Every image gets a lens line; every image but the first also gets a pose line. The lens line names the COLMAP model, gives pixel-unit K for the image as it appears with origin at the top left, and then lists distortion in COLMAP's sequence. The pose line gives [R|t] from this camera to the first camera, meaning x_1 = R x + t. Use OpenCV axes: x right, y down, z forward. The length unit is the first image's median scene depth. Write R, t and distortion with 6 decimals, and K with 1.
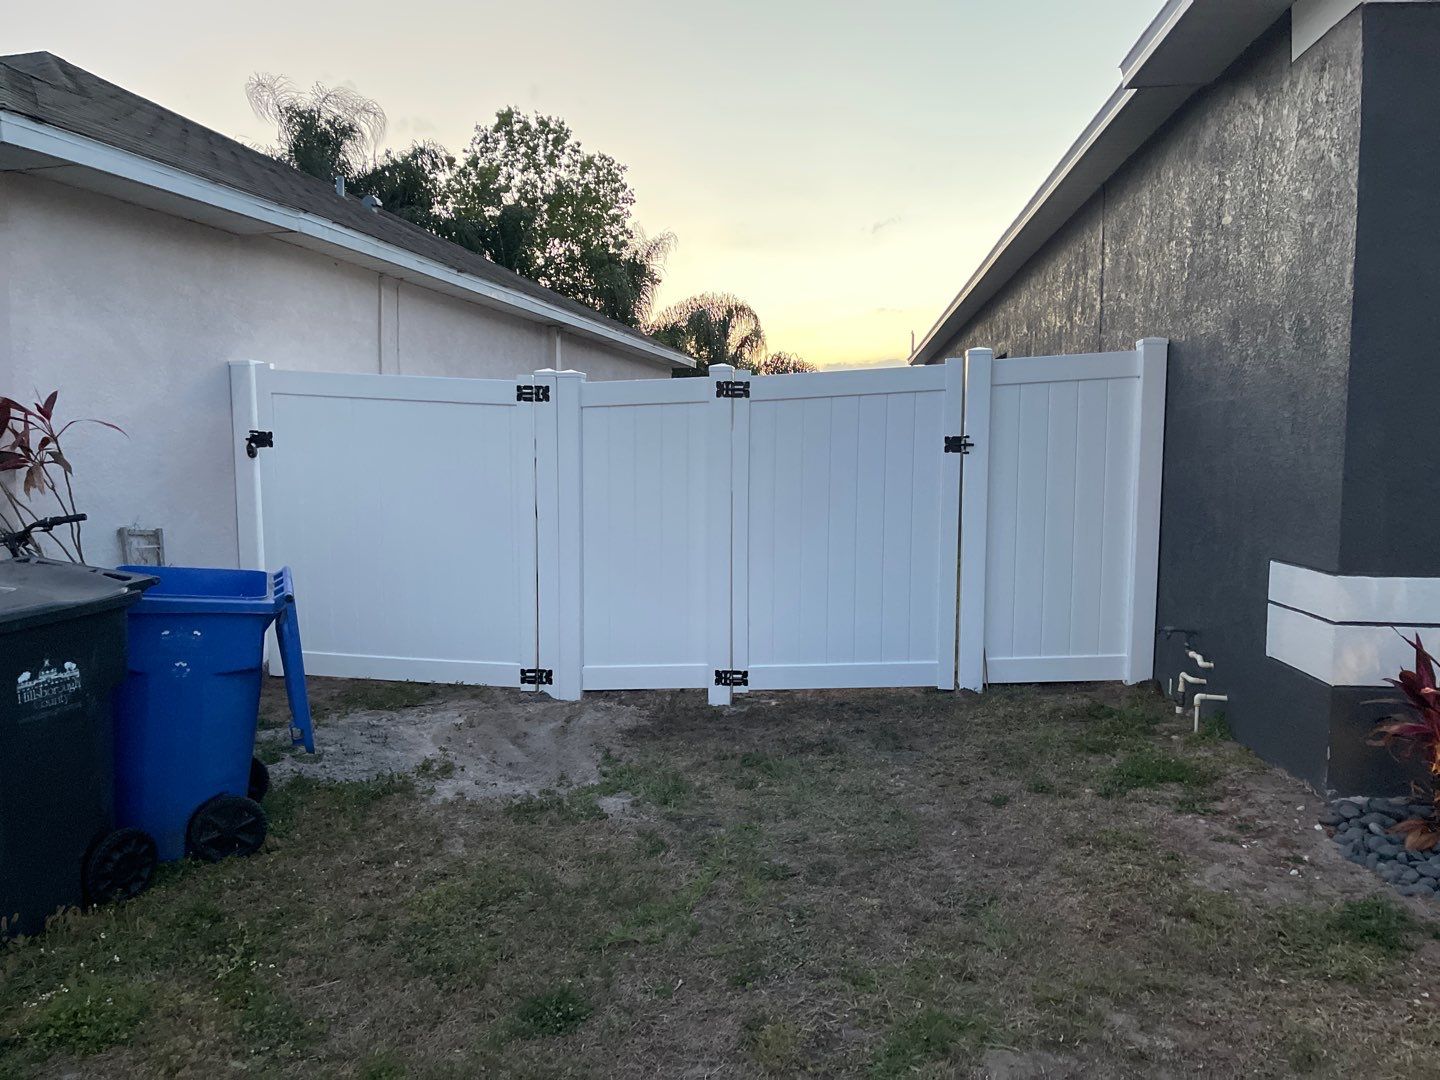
lens RADIAL K [[1048.6, 0, 720.0], [0, 1048.6, 540.0], [0, 0, 1]] dist [0.207505, -0.099526]
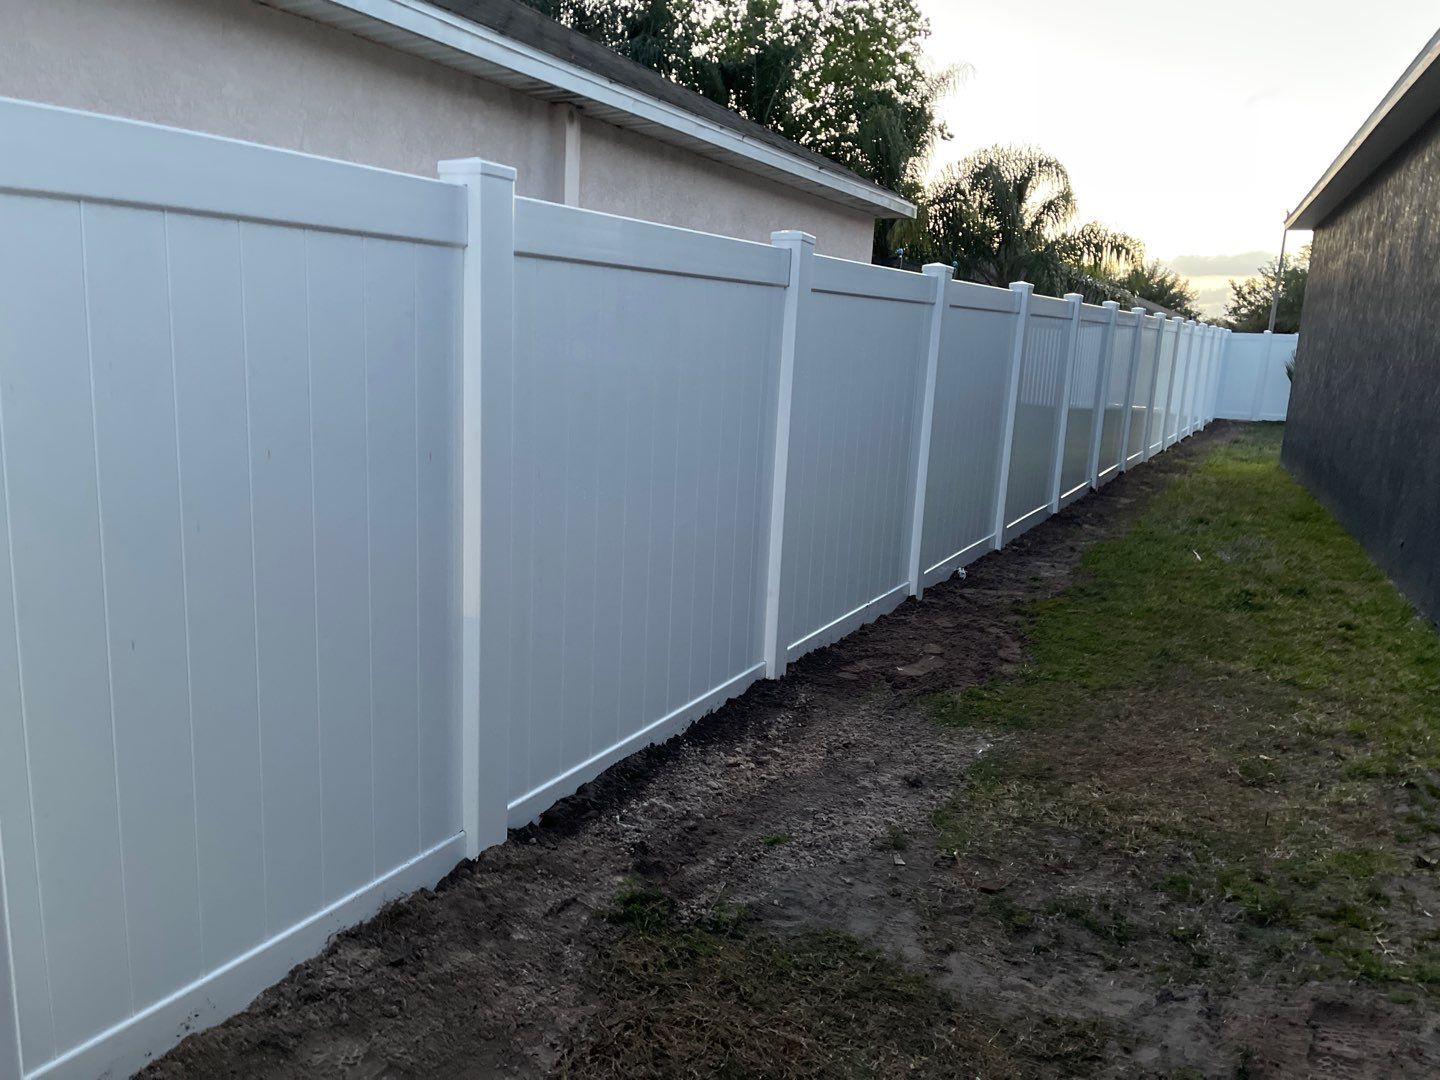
lens RADIAL K [[1048.6, 0, 720.0], [0, 1048.6, 540.0], [0, 0, 1]] dist [0.207505, -0.099526]
pose [[0.962276, 0.090628, -0.256537, 0.019447], [-0.063776, 0.991756, 0.111140, -0.012820], [0.264494, -0.090587, 0.960123, 0.121744]]
